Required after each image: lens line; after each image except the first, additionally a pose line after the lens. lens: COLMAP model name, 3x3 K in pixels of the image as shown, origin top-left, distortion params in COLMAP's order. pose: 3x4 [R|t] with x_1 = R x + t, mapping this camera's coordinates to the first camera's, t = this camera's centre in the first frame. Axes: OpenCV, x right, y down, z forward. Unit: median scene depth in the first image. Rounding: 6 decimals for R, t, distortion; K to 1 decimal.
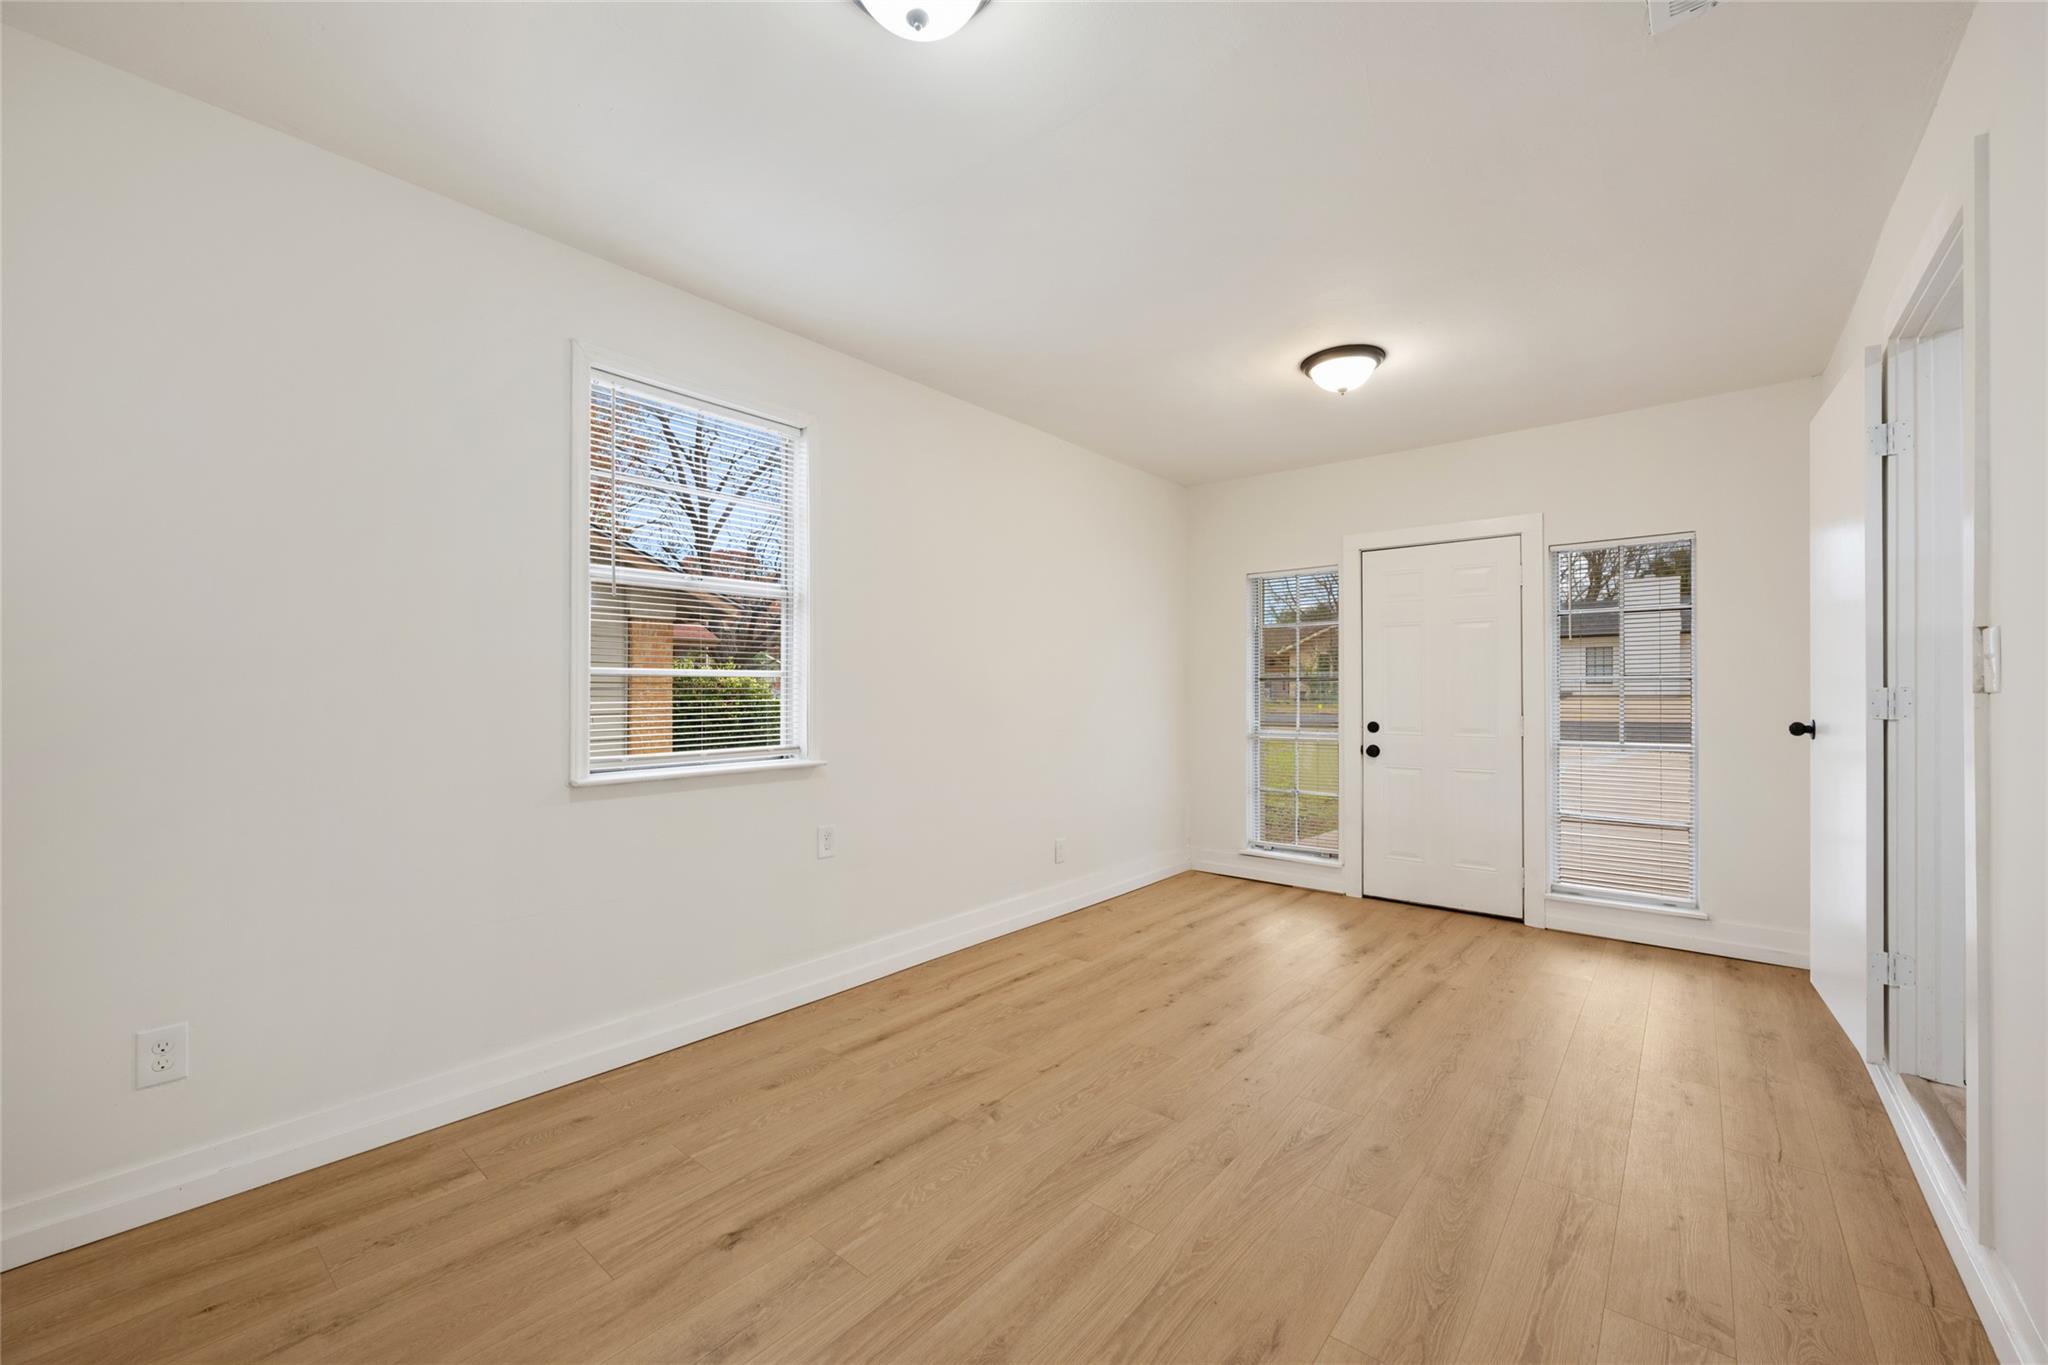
lens RADIAL K [[807.9, 0, 1026.3], [0, 807.9, 682.4], [0, 0, 1]] dist [-0.000406, -0.000334]
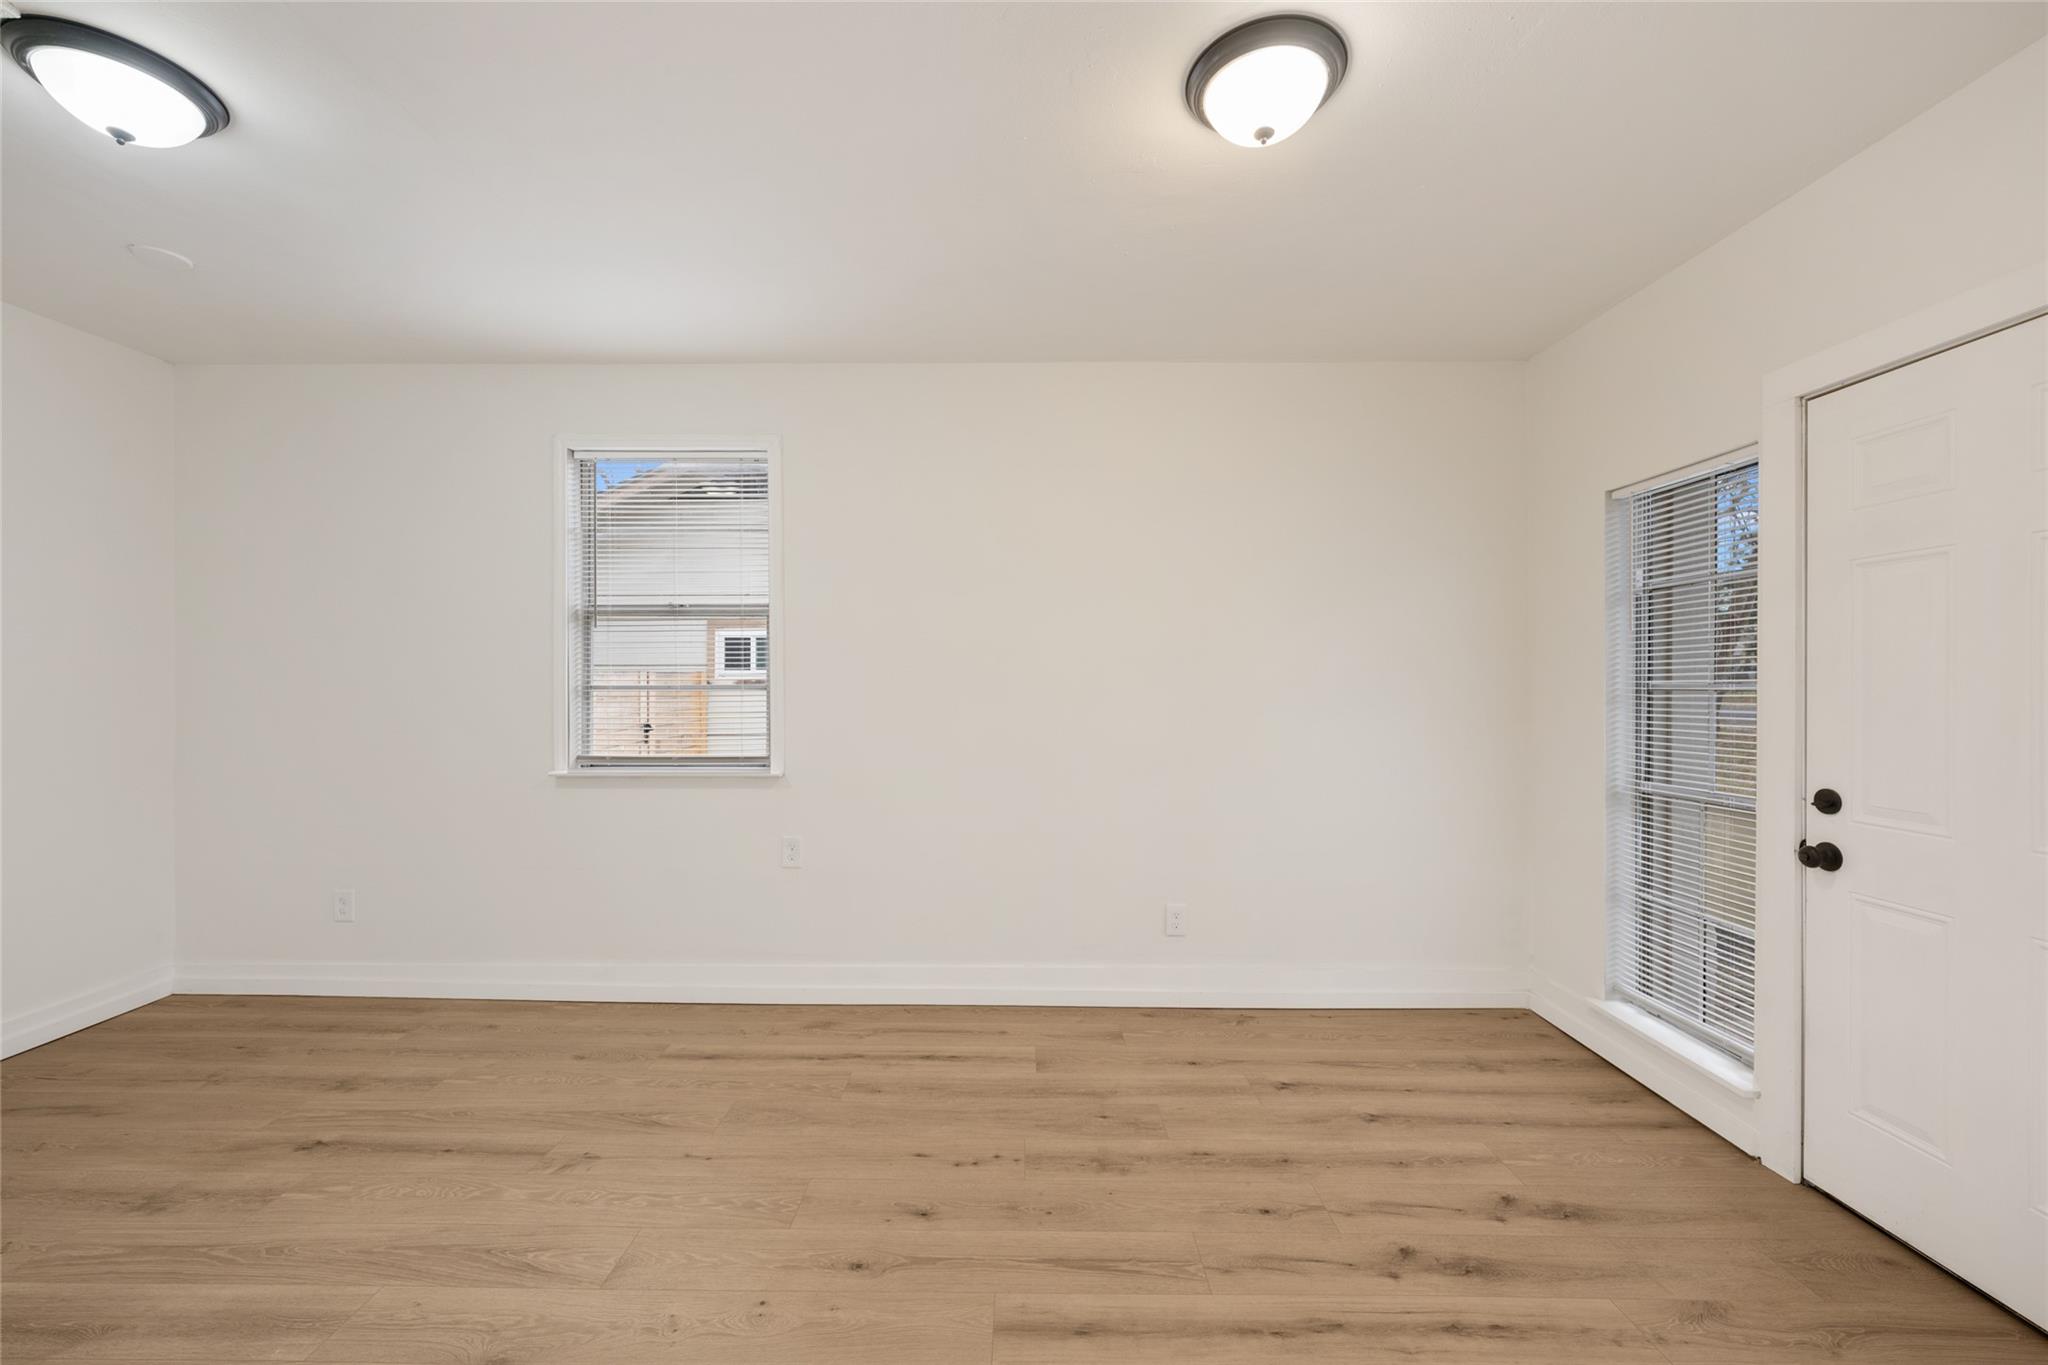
lens RADIAL K [[807.9, 0, 1022.2], [0, 807.9, 682.4], [0, 0, 1]] dist [-0.000406, -0.000334]
pose [[0.635011, -0.001424, -0.772502, 0.791369], [0.006111, 0.999976, 0.003180, -0.019593], [0.772479, -0.006740, 0.635004, 0.637395]]
